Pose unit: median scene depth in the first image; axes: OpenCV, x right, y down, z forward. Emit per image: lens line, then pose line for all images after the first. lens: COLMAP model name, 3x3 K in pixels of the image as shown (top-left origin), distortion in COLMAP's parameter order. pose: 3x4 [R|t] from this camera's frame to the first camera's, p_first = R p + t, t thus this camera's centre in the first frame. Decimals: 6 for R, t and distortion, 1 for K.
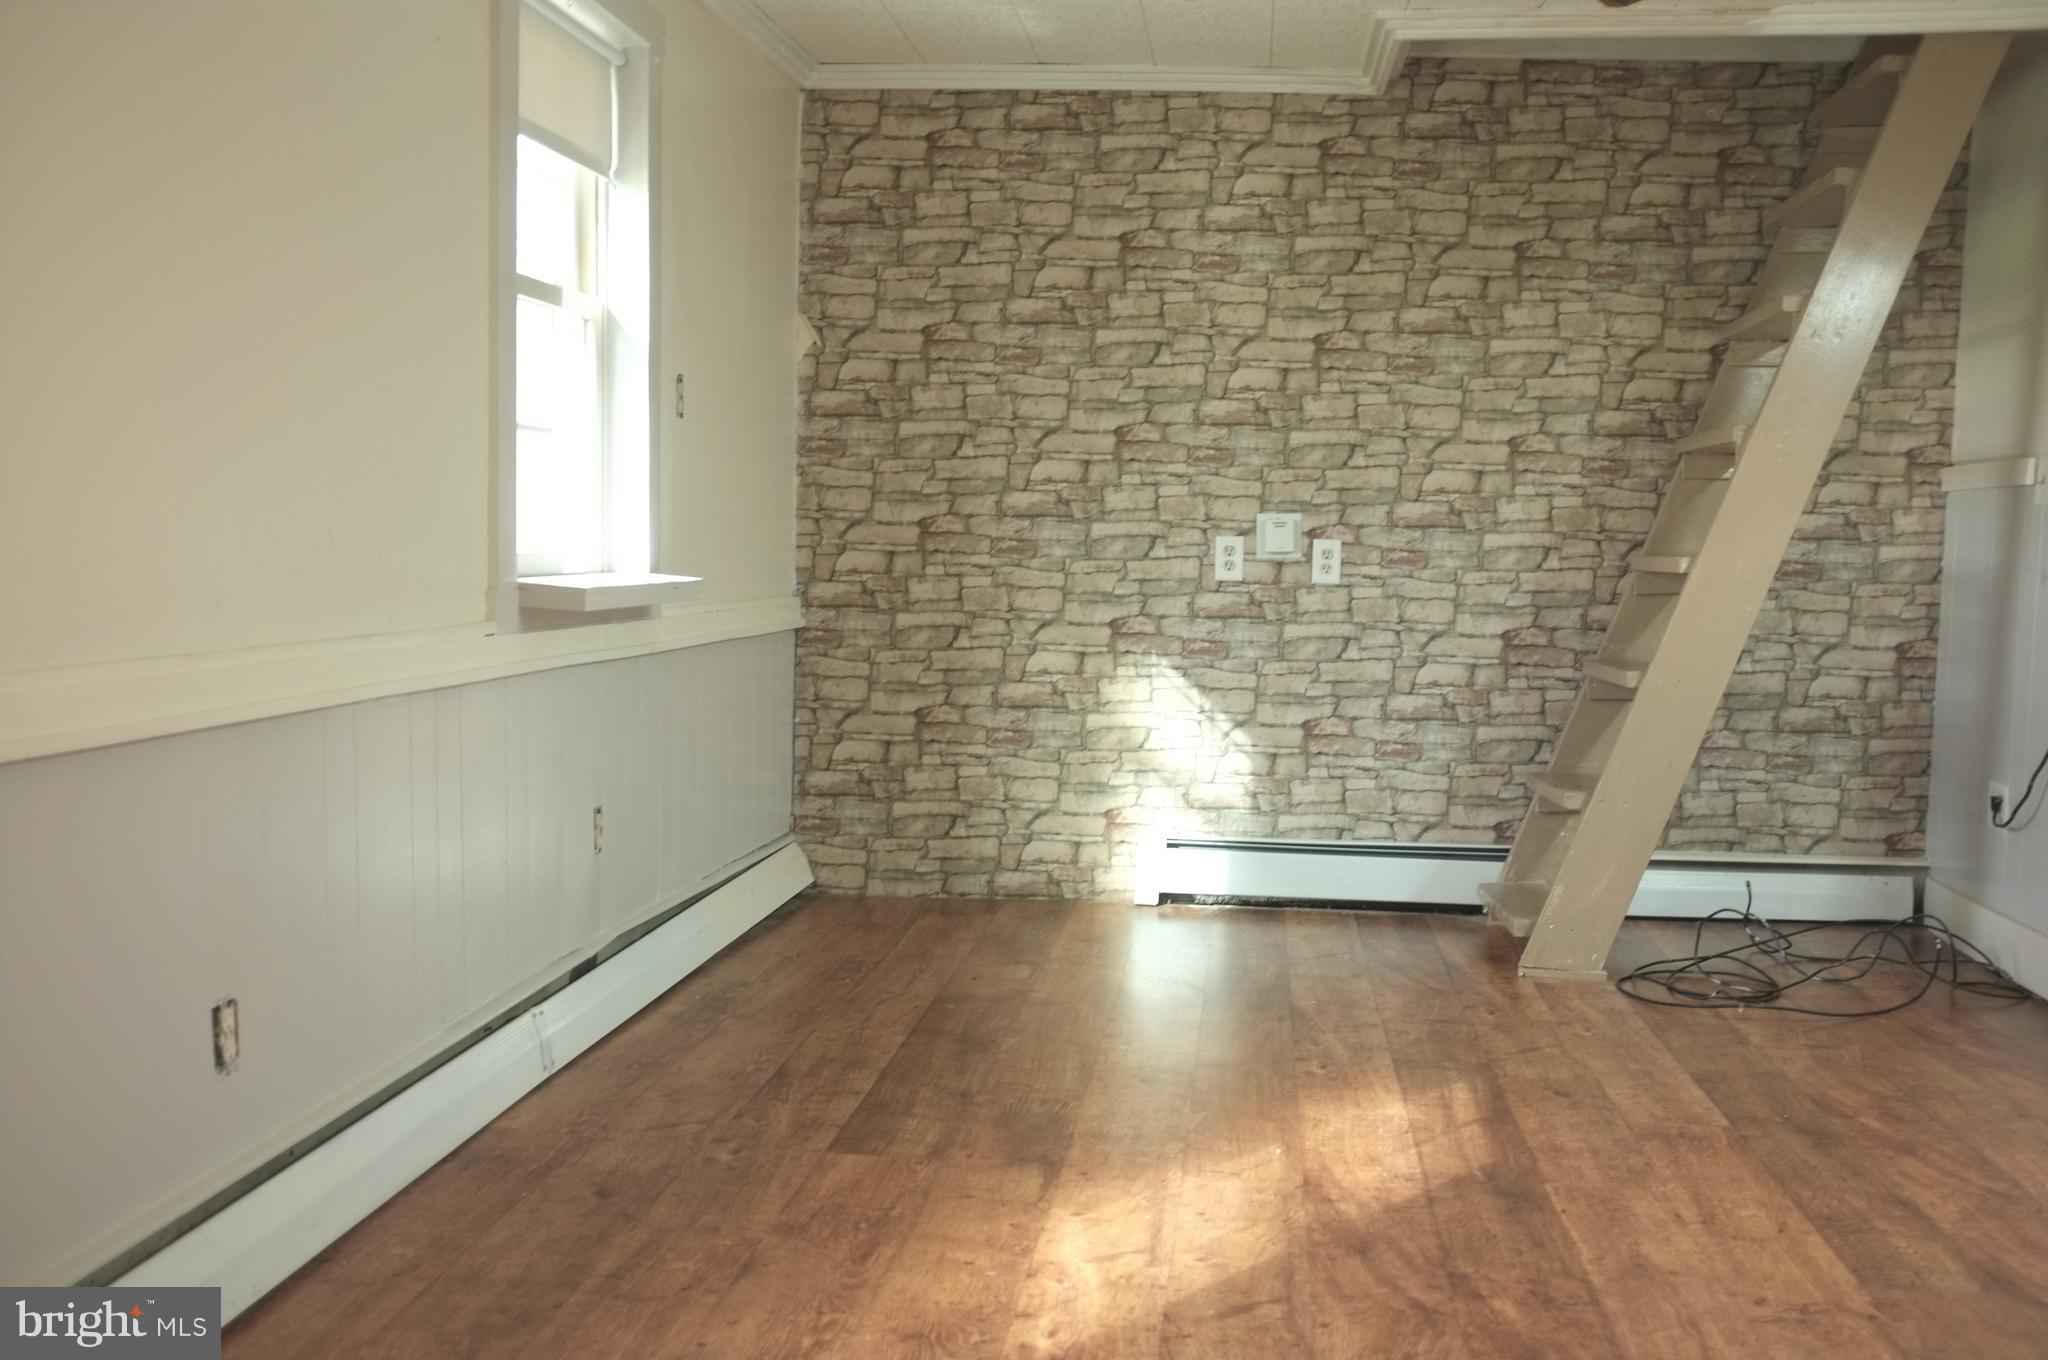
lens RADIAL K [[2053.8, 0, 1024.0], [0, 2053.8, 680.0], [0, 0, 1]] dist [-0.110942, 0.165892]
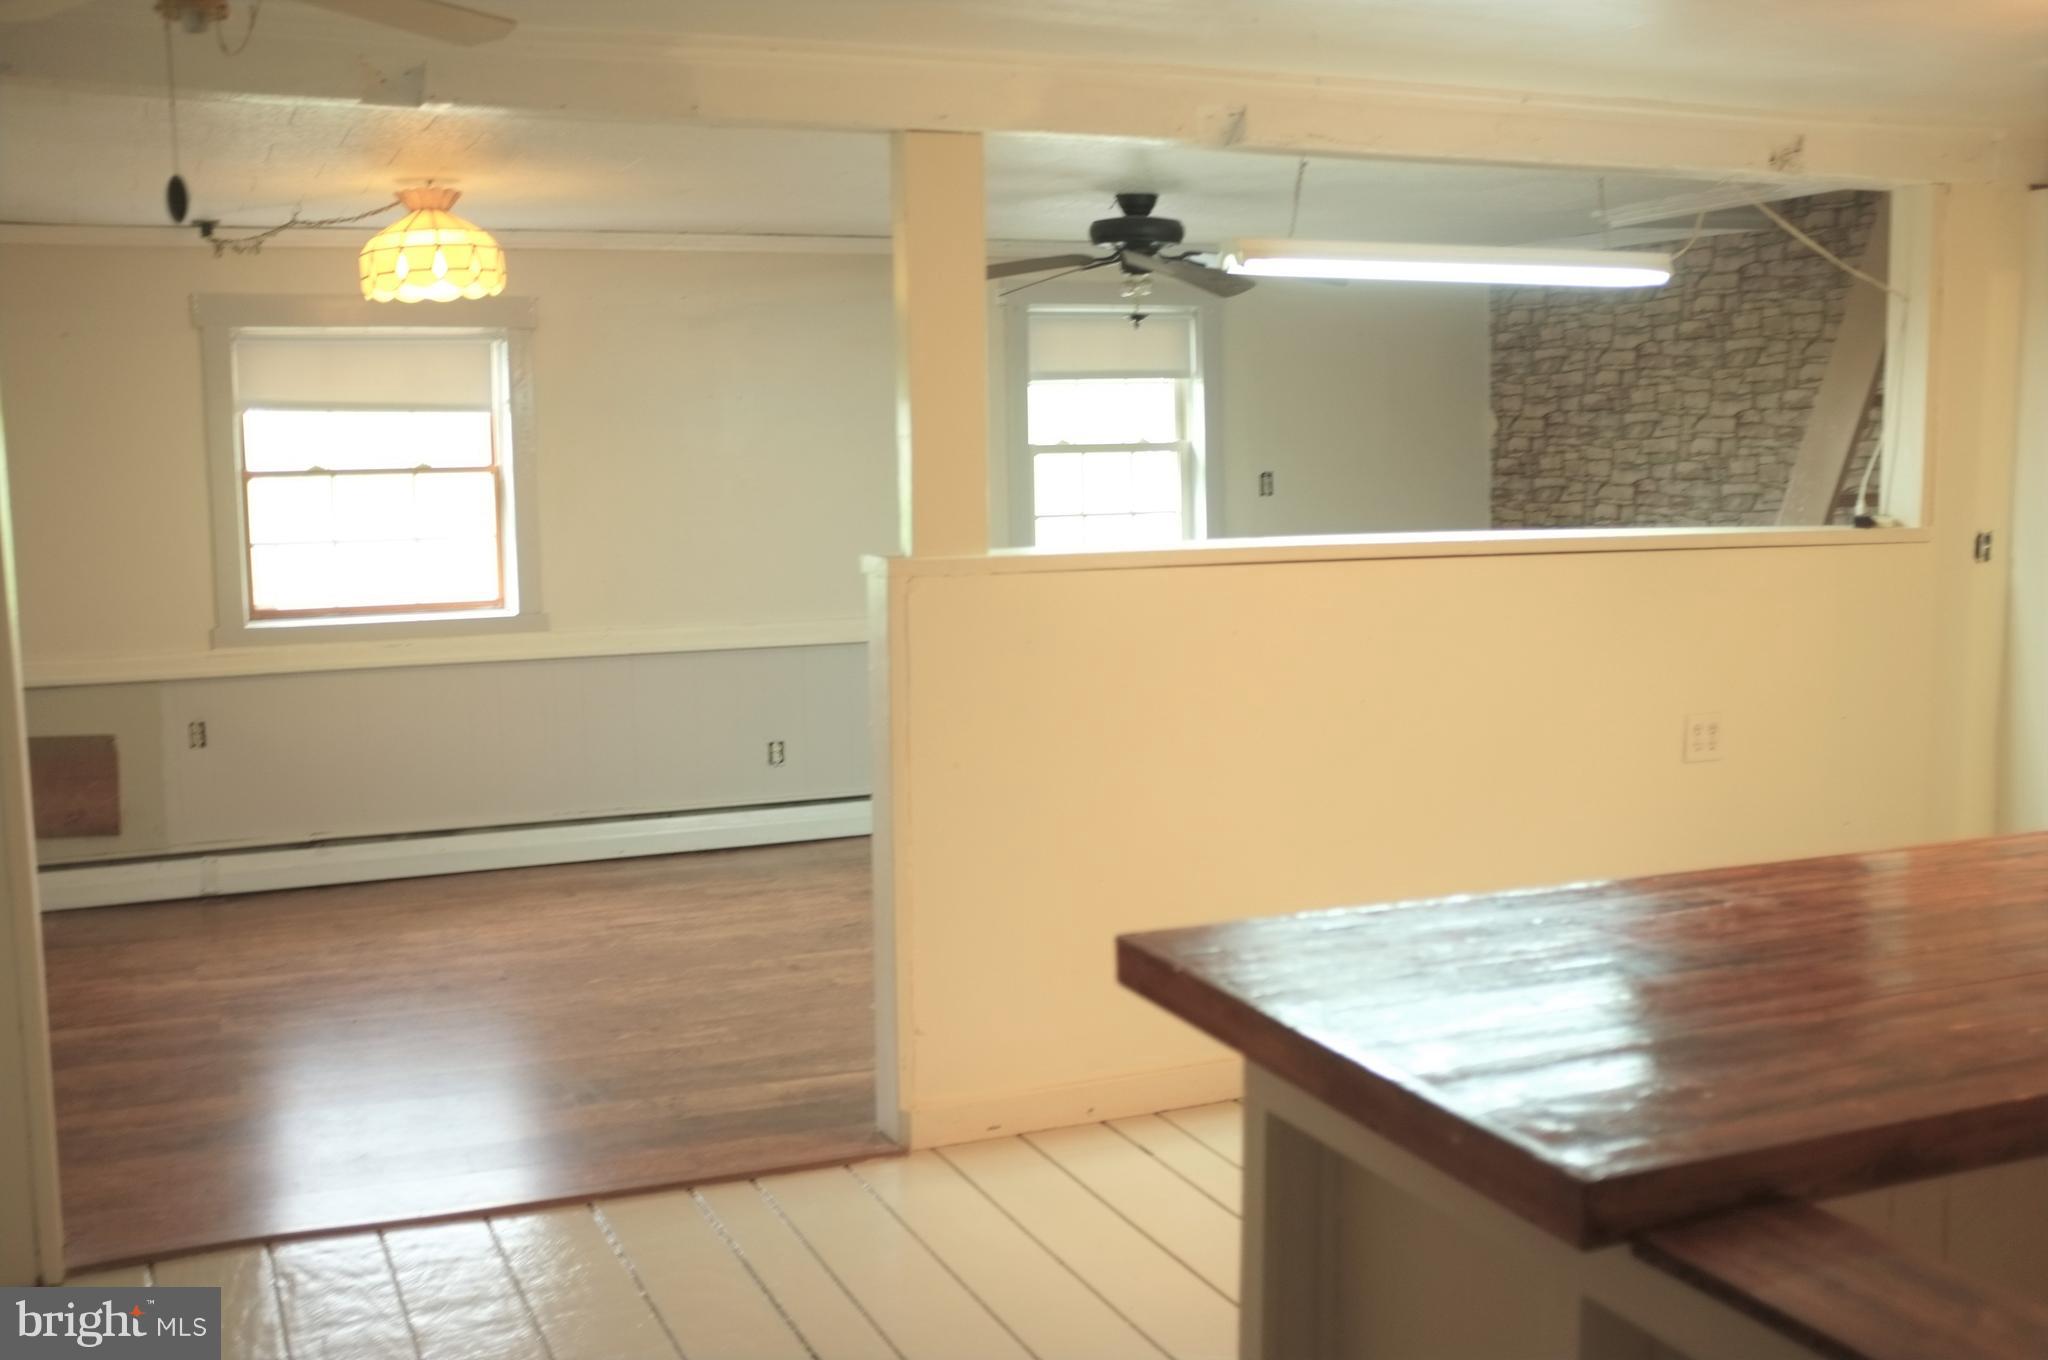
lens RADIAL K [[2053.8, 0, 1024.0], [0, 2053.8, 680.0], [0, 0, 1]] dist [-0.110942, 0.165892]
pose [[0.485091, 0.076955, -0.871071, 1.078000], [-0.037300, 0.997035, 0.067312, -0.064888], [0.873668, -0.000161, 0.486523, -0.059354]]
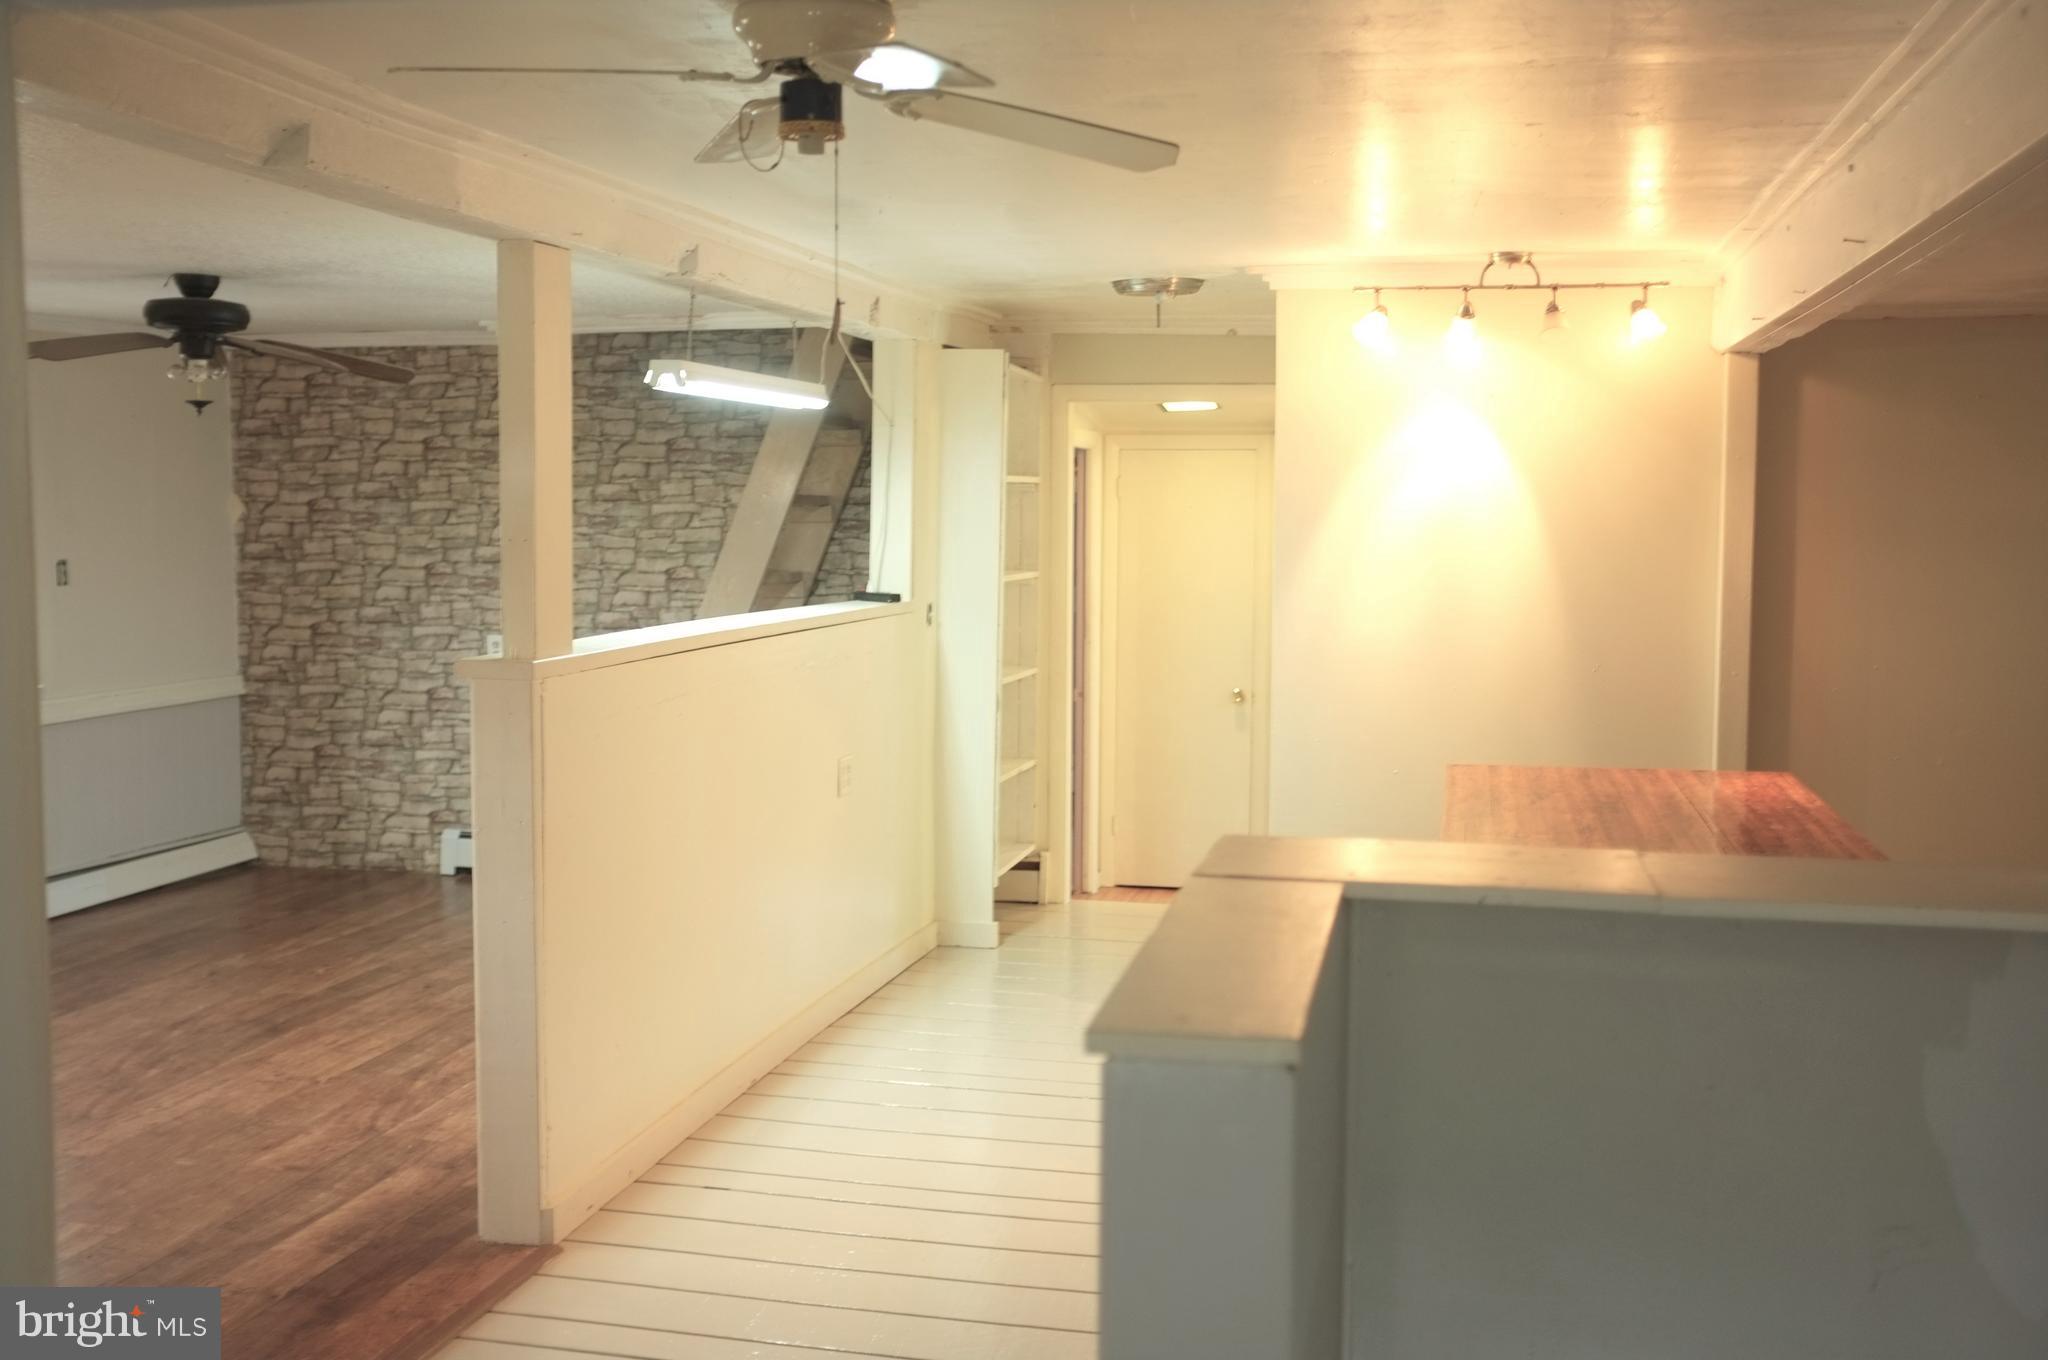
lens RADIAL K [[2053.8, 0, 1024.0], [0, 2053.8, 680.0], [0, 0, 1]] dist [-0.110942, 0.165892]
pose [[0.993633, -0.003121, -0.112622, 0.659971], [0.005277, 0.999808, 0.018857, -0.062927], [0.112541, -0.019331, 0.993459, -0.466797]]
